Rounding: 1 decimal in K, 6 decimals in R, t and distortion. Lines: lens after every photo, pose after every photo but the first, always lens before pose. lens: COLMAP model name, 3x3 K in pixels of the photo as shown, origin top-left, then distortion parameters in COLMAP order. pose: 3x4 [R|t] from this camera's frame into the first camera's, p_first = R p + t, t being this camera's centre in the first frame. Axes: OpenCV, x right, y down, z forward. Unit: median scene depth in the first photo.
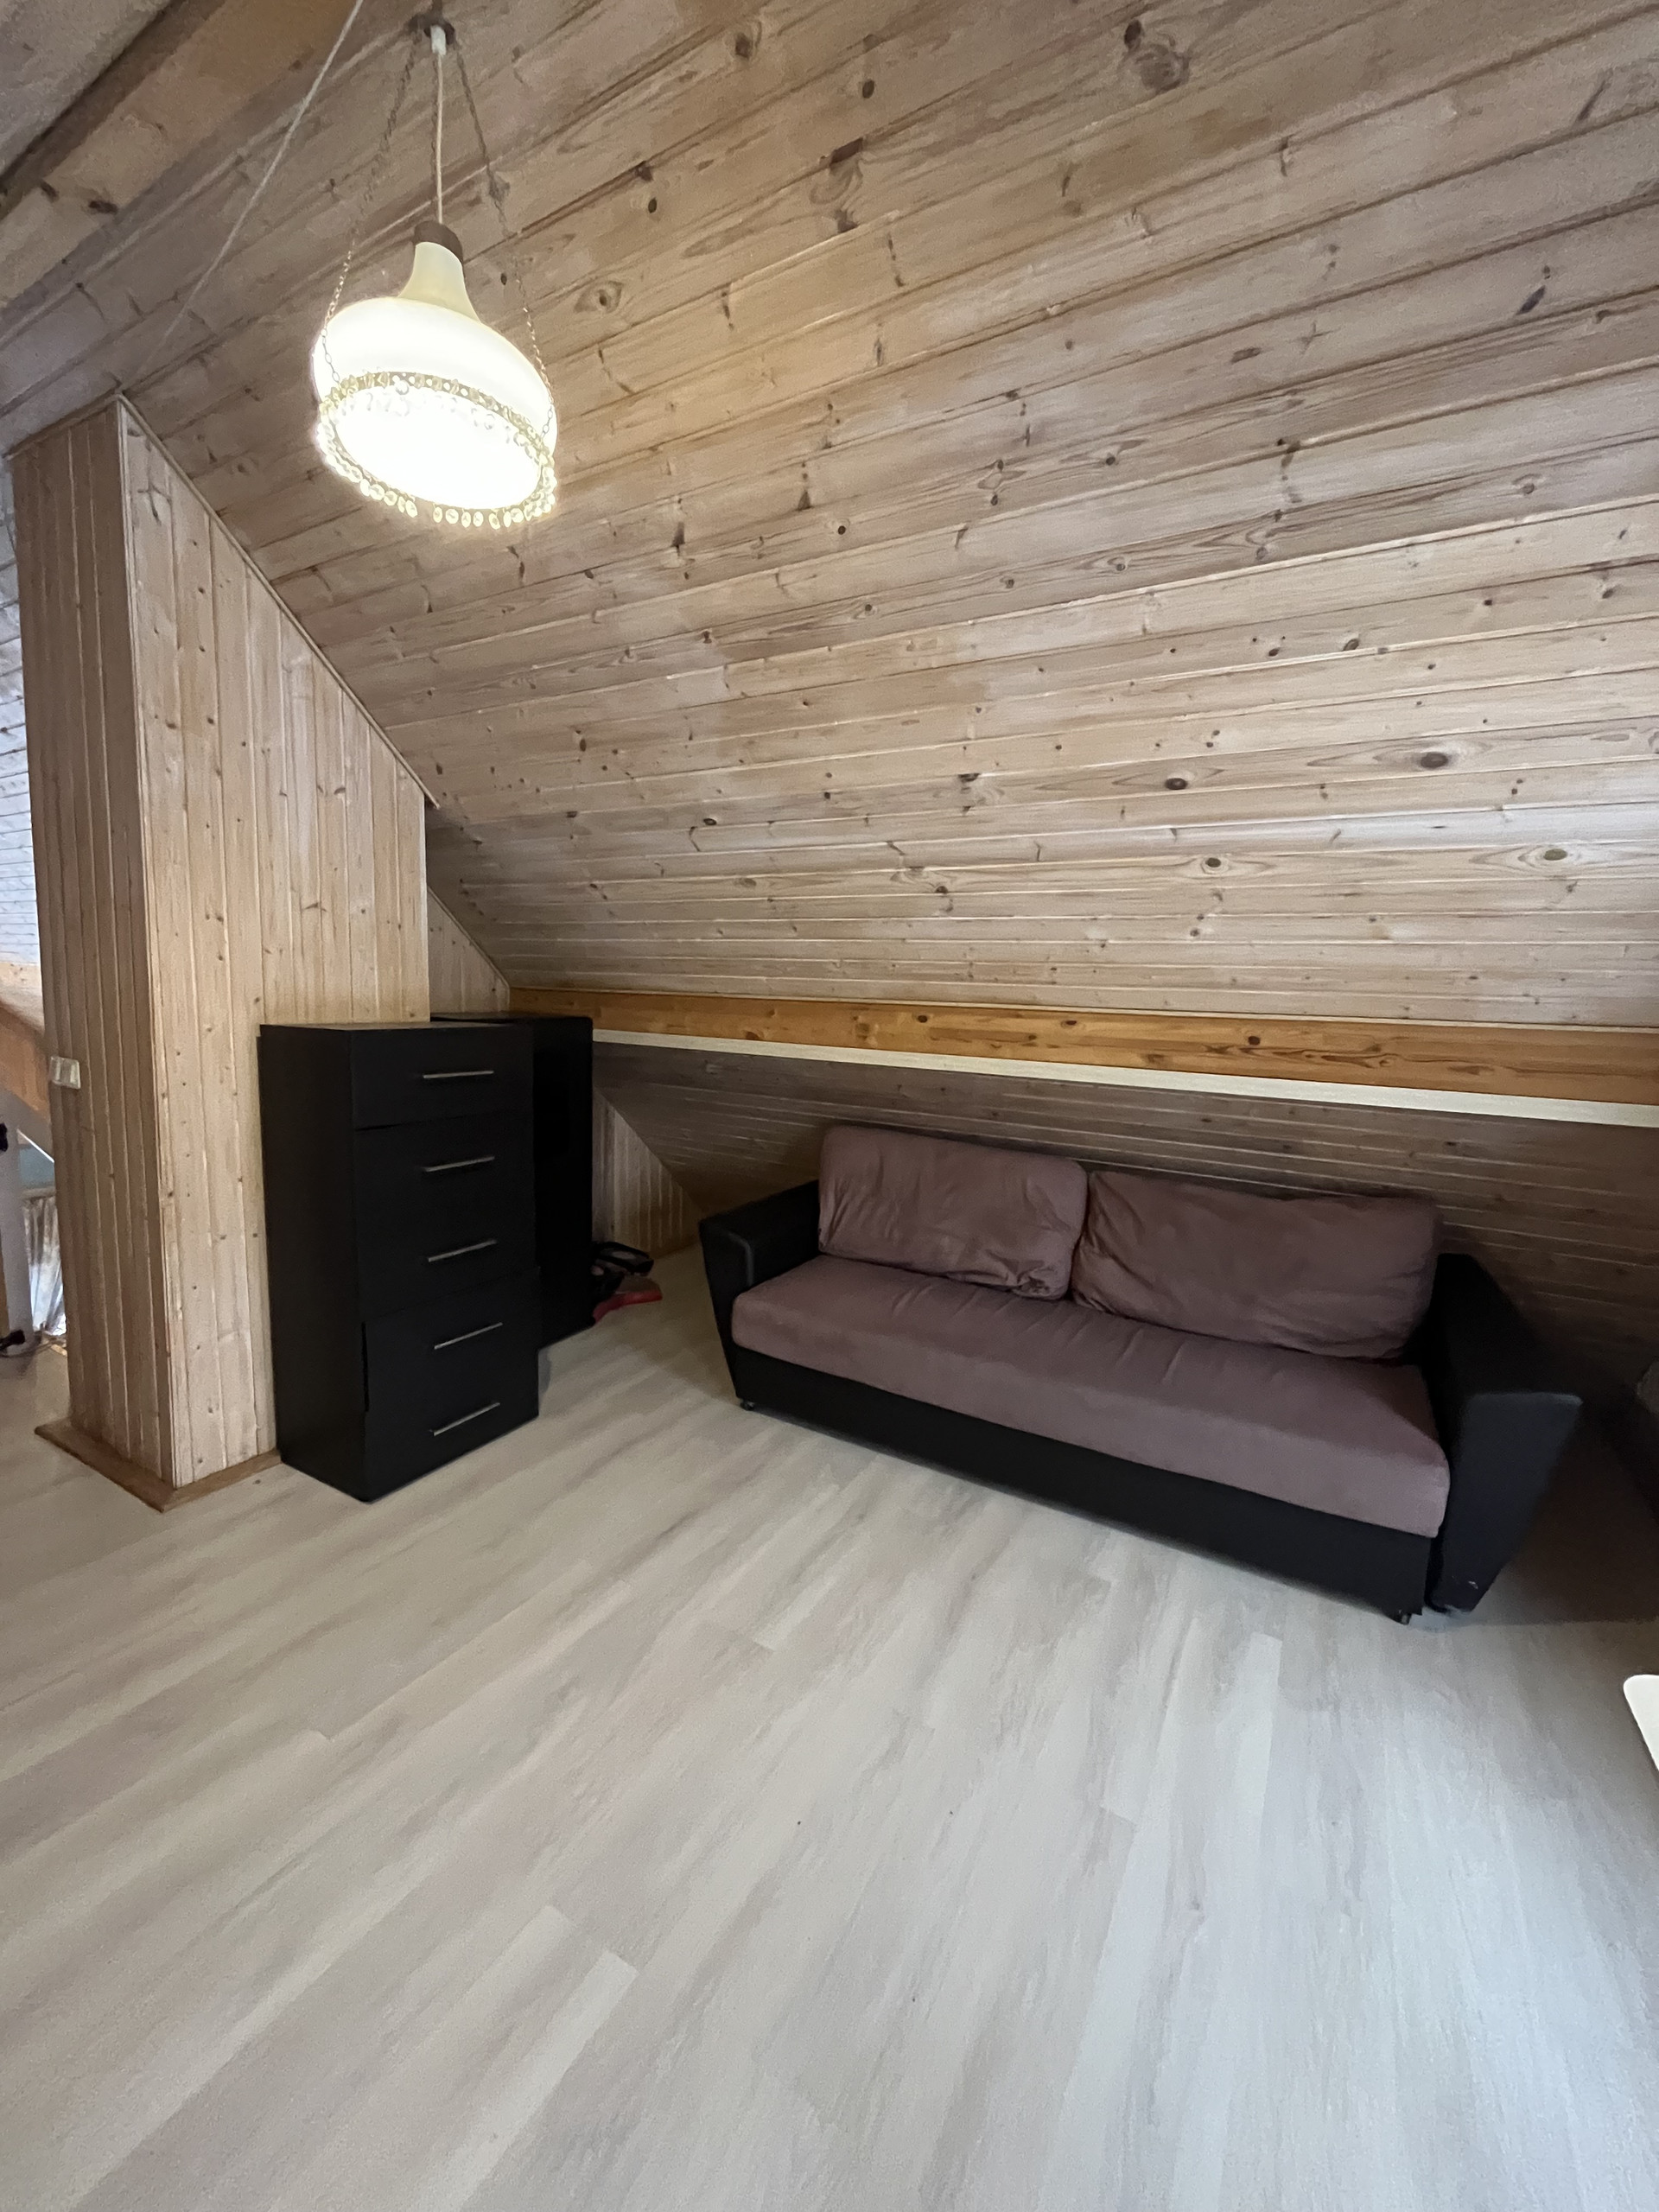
lens RADIAL K [[889.8, 0, 836.5], [0, 889.8, 1098.9], [0, 0, 1]] dist [-0.004578, -0.000161]
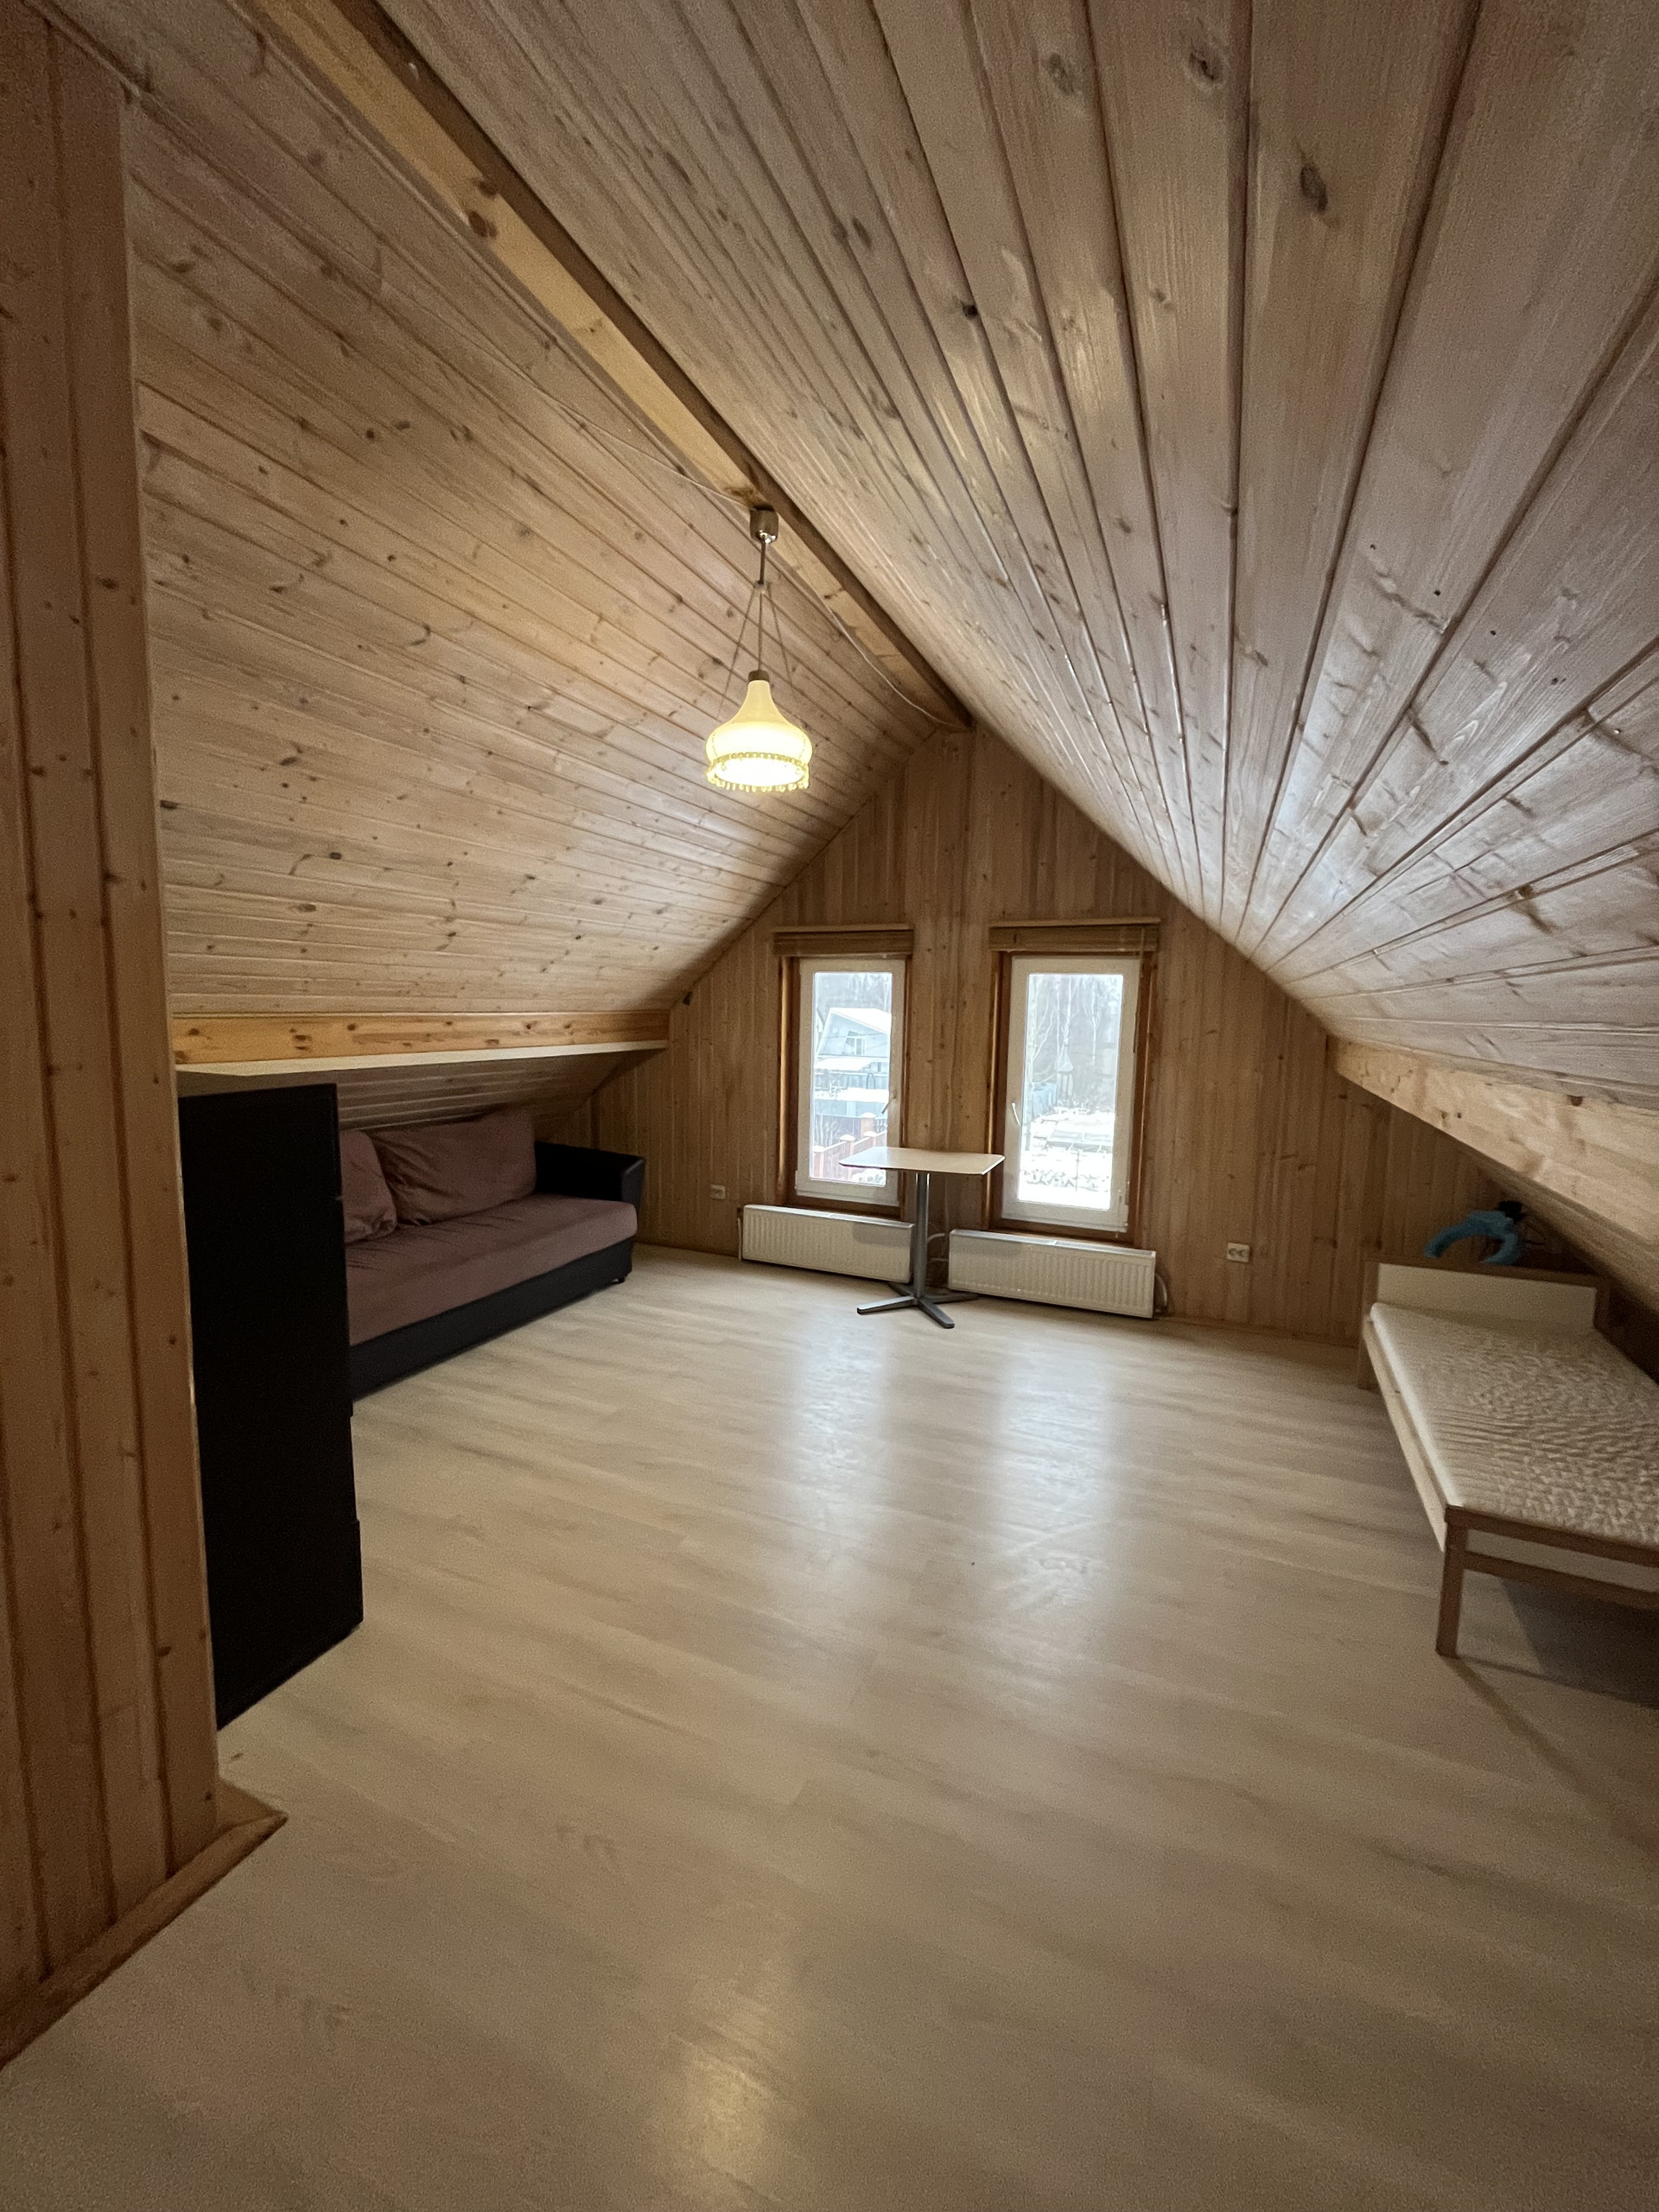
lens RADIAL K [[889.8, 0, 836.5], [0, 889.8, 1105.4], [0, 0, 1]] dist [-0.004578, -0.000161]
pose [[-0.119527, -0.153241, 0.980933, -1.344174], [0.091479, 0.982114, 0.164572, -0.142741], [-0.988608, 0.109406, -0.103371, 0.564969]]
